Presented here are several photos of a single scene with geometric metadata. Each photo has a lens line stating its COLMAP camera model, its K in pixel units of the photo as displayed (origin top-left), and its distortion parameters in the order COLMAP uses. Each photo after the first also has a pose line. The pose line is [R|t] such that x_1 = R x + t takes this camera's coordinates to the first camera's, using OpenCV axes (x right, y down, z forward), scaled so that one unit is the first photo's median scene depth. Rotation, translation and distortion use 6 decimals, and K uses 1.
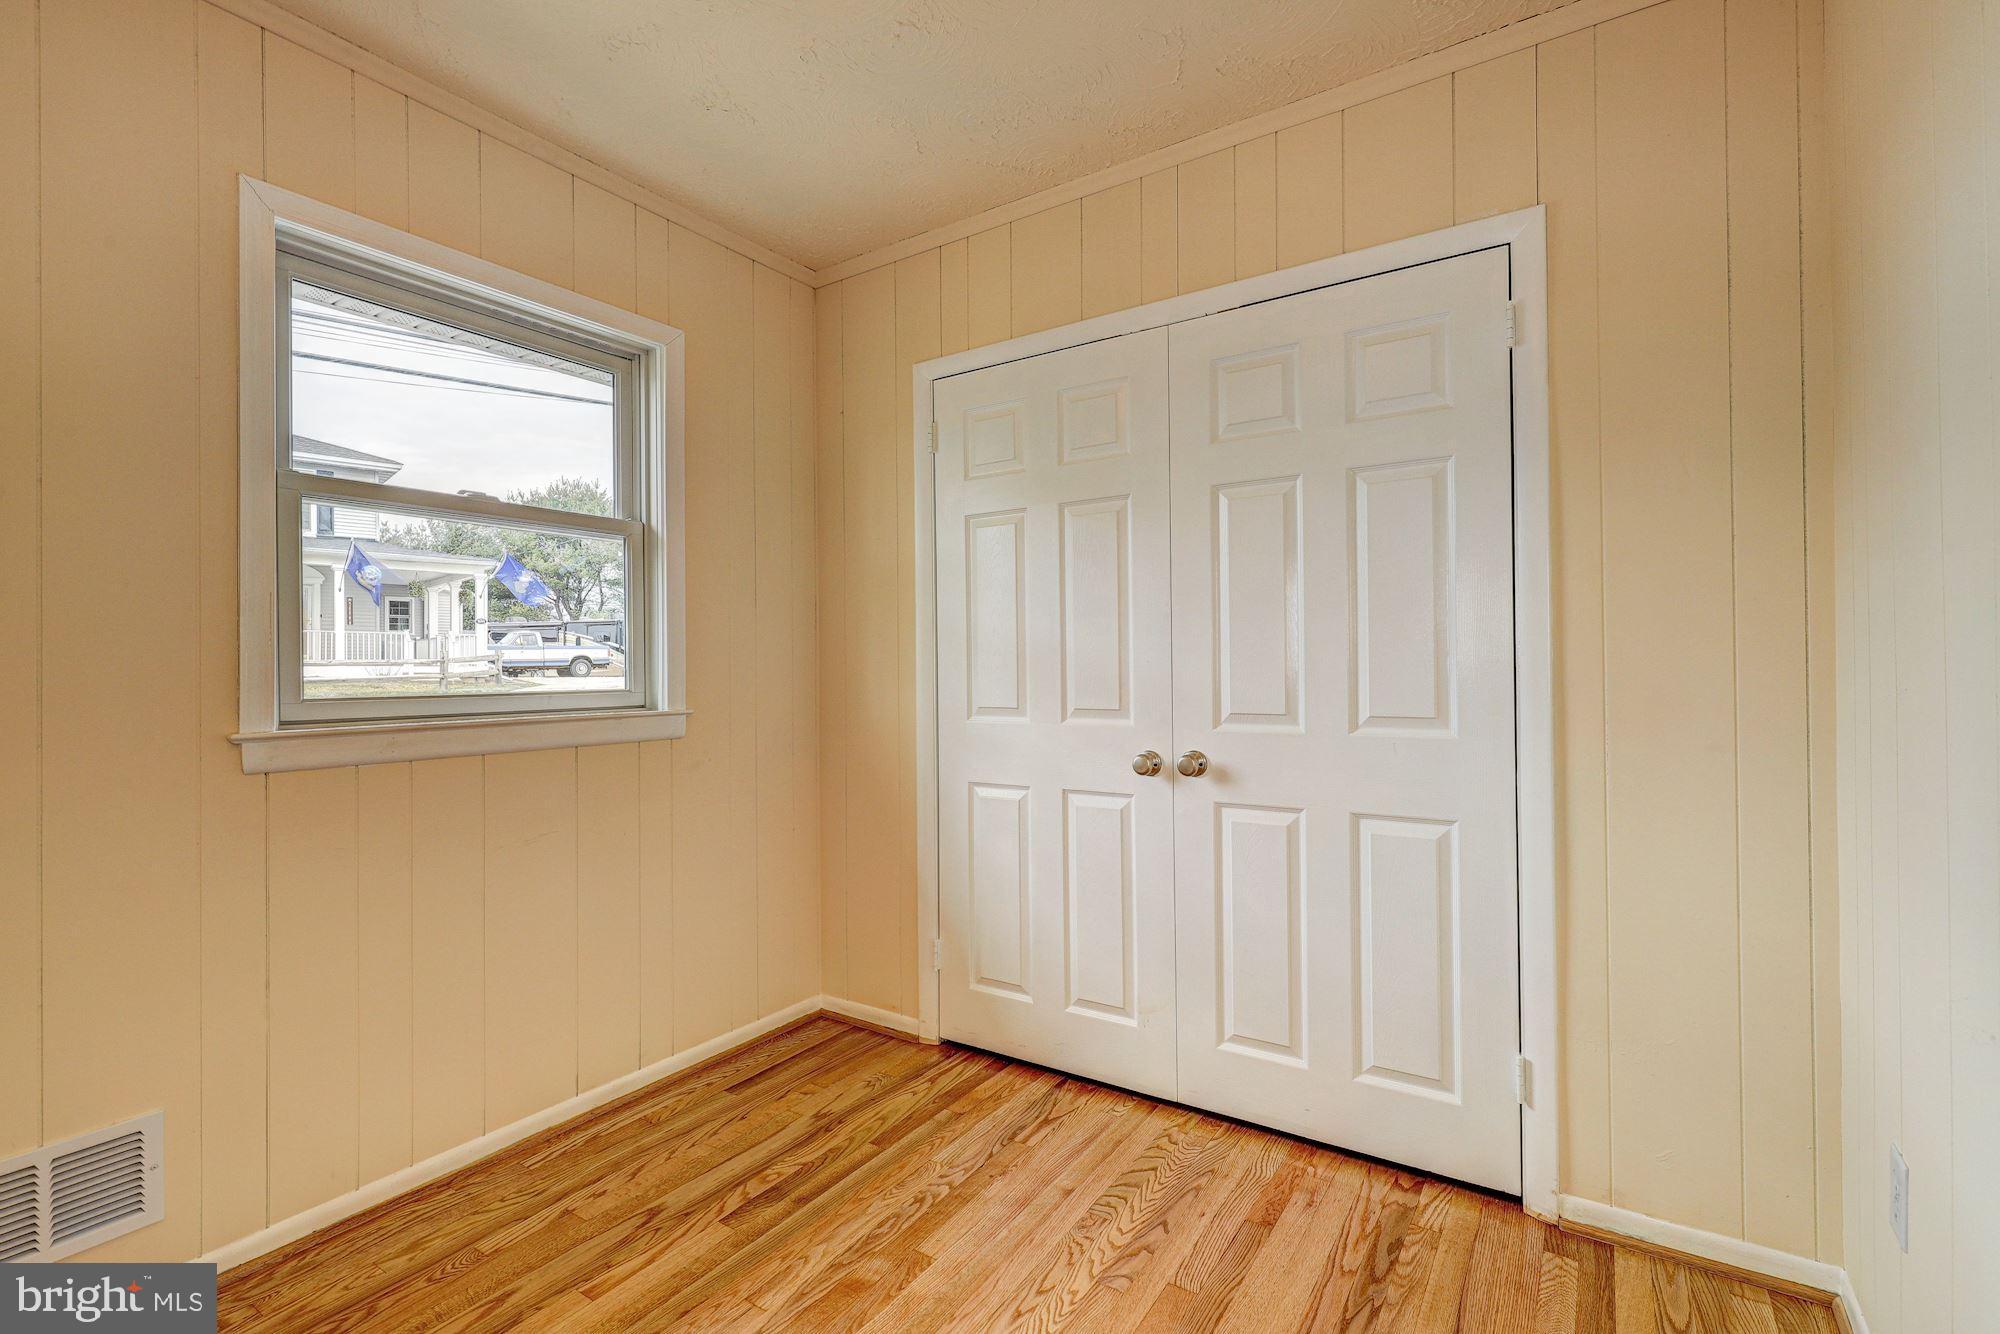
lens RADIAL K [[902.0, 0, 1005.4], [0, 902.0, 657.5], [0, 0, 1]] dist [0.001047, 0.000031]
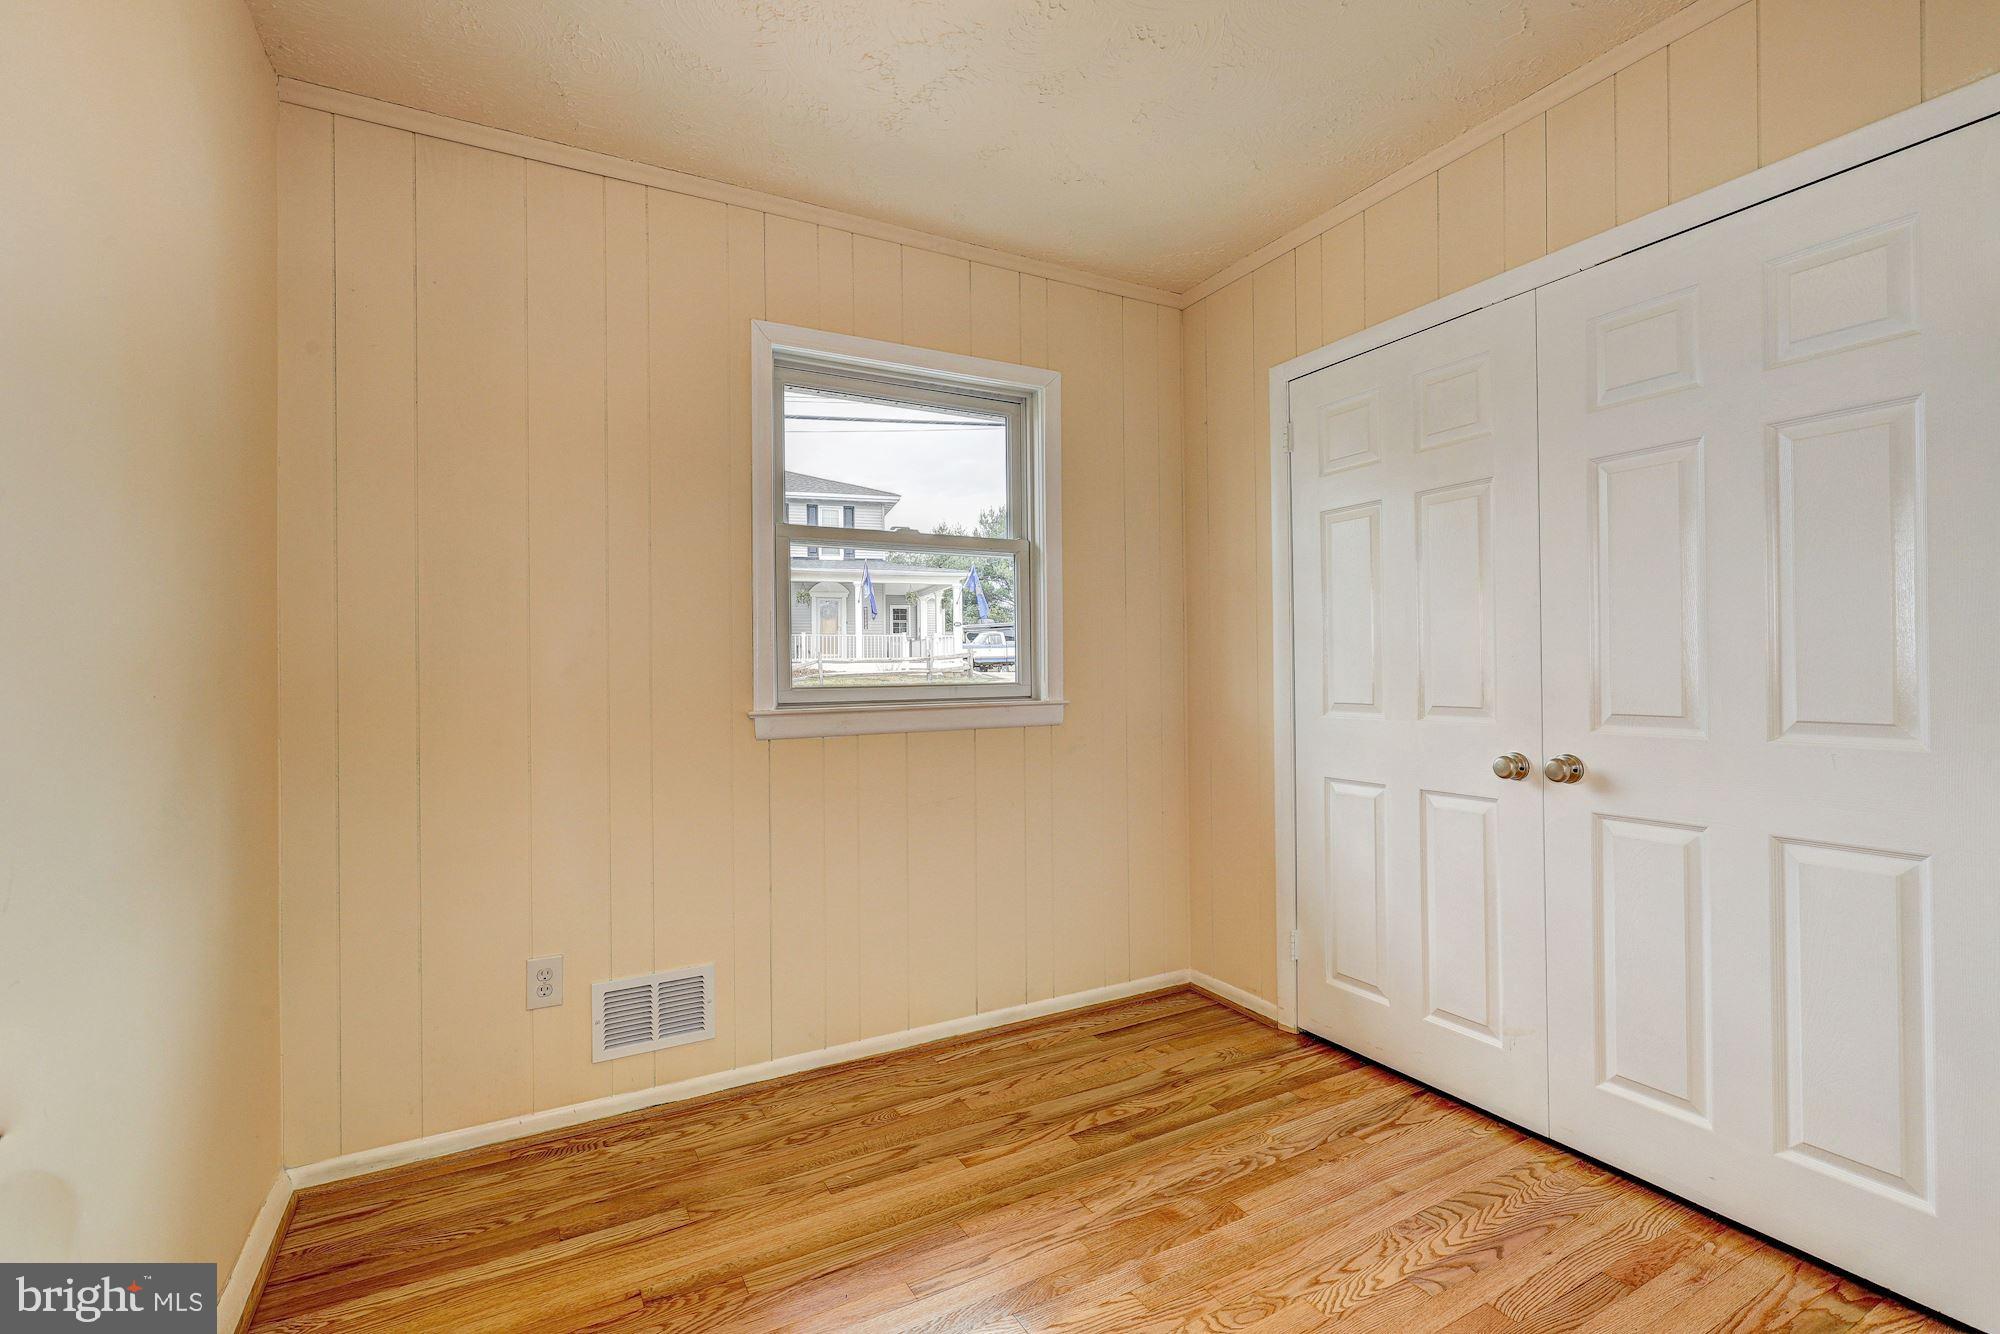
lens RADIAL K [[902.0, 0, 1005.5], [0, 902.0, 654.1], [0, 0, 1]] dist [0.001047, 0.000031]
pose [[0.887129, -0.007363, -0.461464, 0.133737], [0.007933, 0.999968, -0.000704, -0.001299], [0.461454, -0.003036, 0.887159, -0.066877]]
